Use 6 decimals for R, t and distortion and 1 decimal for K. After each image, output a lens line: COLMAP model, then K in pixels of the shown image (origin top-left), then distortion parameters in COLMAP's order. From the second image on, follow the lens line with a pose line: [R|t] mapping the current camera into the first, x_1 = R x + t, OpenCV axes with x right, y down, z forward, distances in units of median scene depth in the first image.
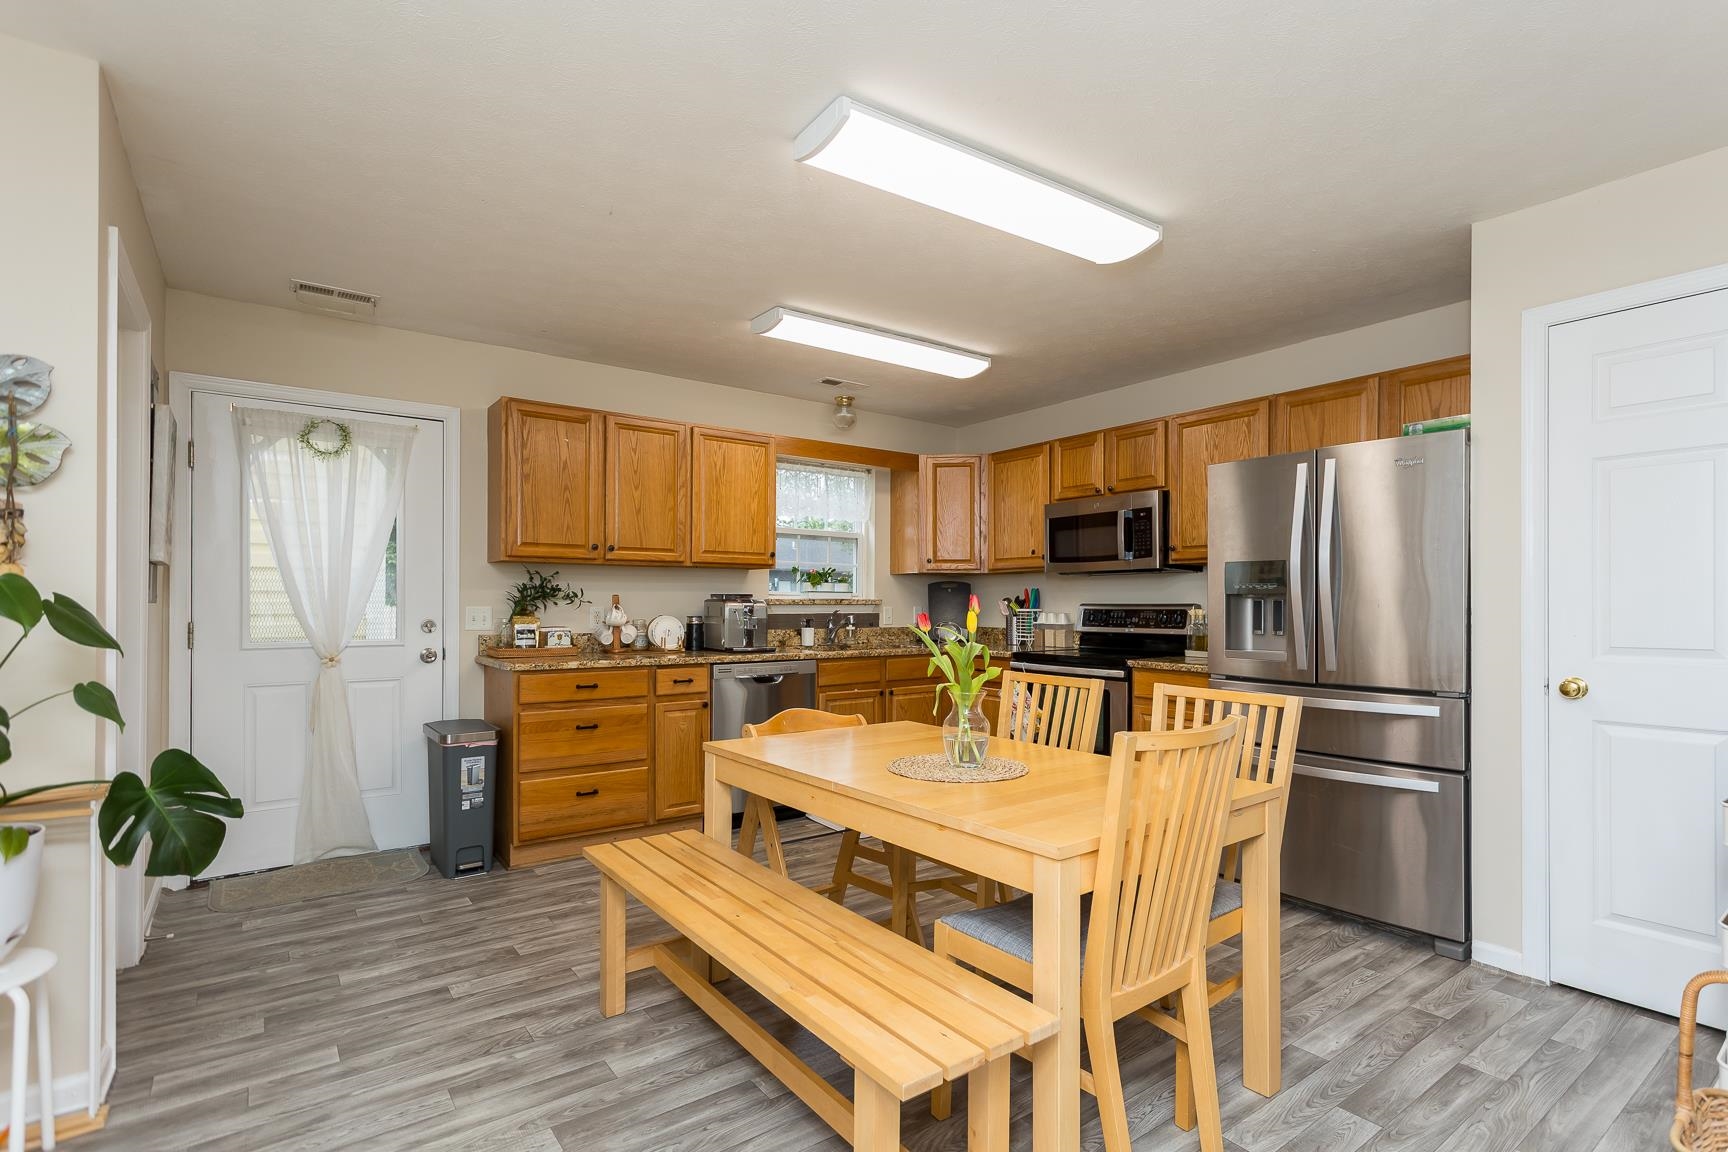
lens RADIAL K [[826.0, 0, 884.8], [0, 826.0, 600.5], [0, 0, 1]] dist [-0.000804, 0.000170]
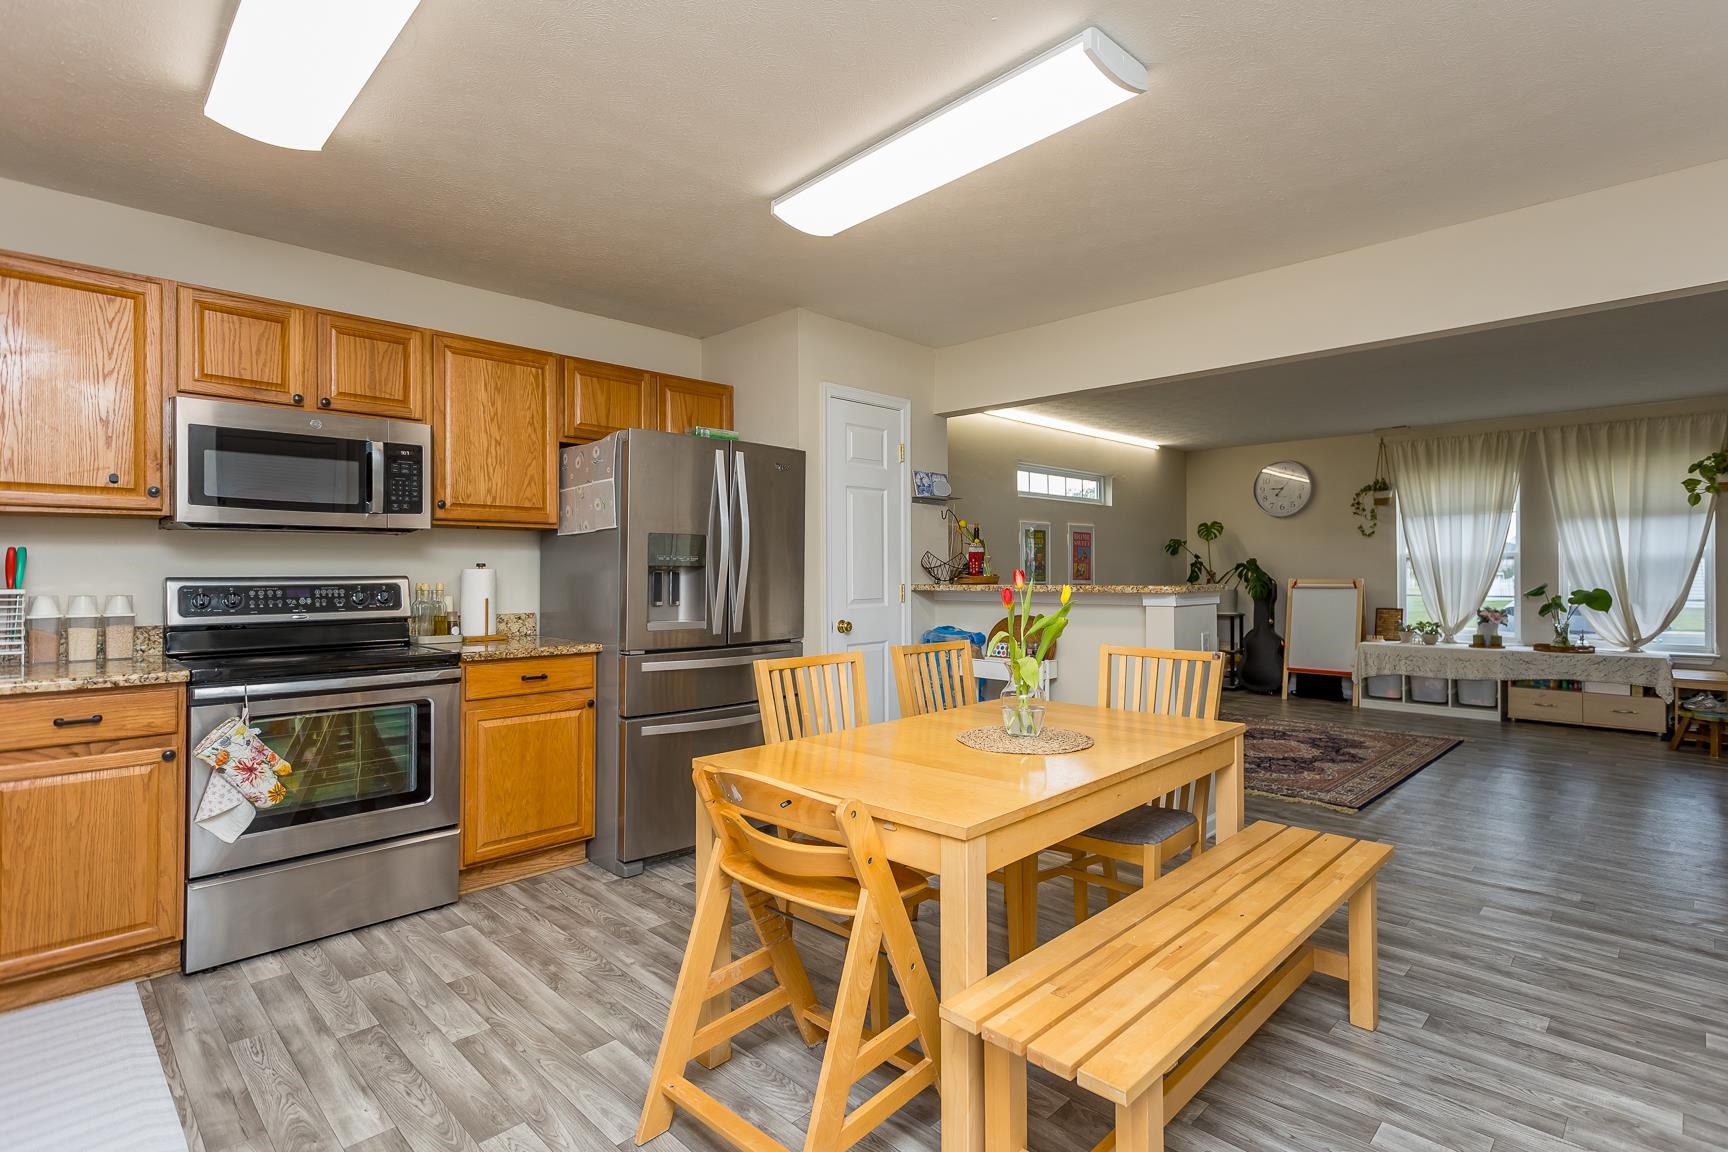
lens RADIAL K [[886.0, 0, 867.4], [0, 886.0, 564.5], [0, 0, 1]] dist [0.027923, -0.001265]
pose [[-0.166805, 0.005112, 0.985977, -0.534028], [-0.002709, 0.999980, -0.005643, -0.003348], [-0.985986, -0.003612, -0.166788, 0.737975]]
